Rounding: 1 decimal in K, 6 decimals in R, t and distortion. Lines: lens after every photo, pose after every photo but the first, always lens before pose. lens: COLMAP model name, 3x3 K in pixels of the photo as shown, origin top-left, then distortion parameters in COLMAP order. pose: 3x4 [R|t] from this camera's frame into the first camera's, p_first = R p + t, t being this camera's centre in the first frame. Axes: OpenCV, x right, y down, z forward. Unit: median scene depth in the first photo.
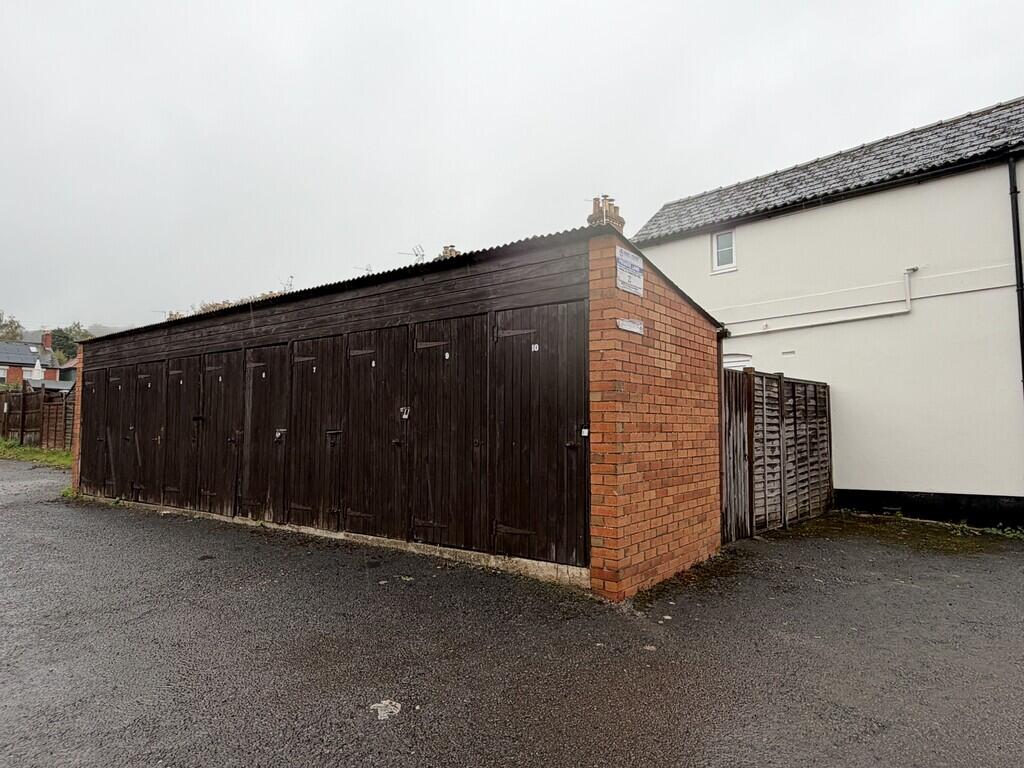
lens RADIAL K [[635.7, 0, 510.9], [0, 635.7, 386.5], [0, 0, 1]] dist [-0.007574, -0.002920]
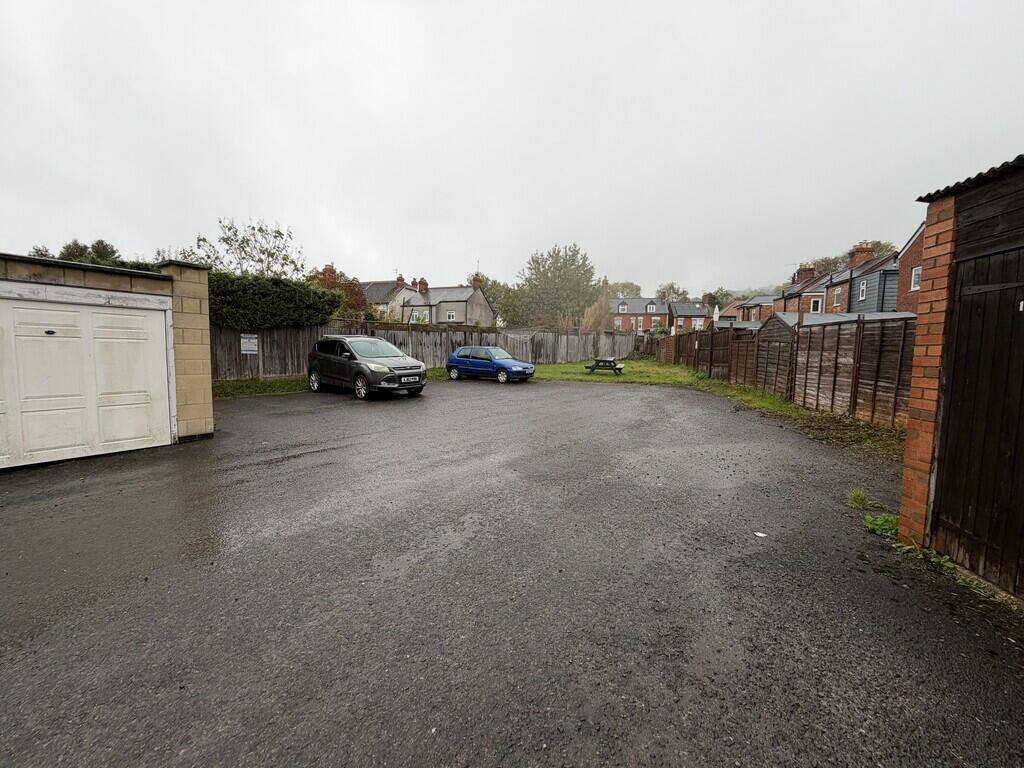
lens RADIAL K [[410.6, 0, 510.1], [0, 410.6, 384.3], [0, 0, 1]] dist [0.000359, 0.000000]
pose [[0.488461, 0.075728, -0.869293, -0.309176], [0.041812, 0.993051, 0.110003, 0.006833], [0.871583, -0.090079, 0.481900, 0.326812]]
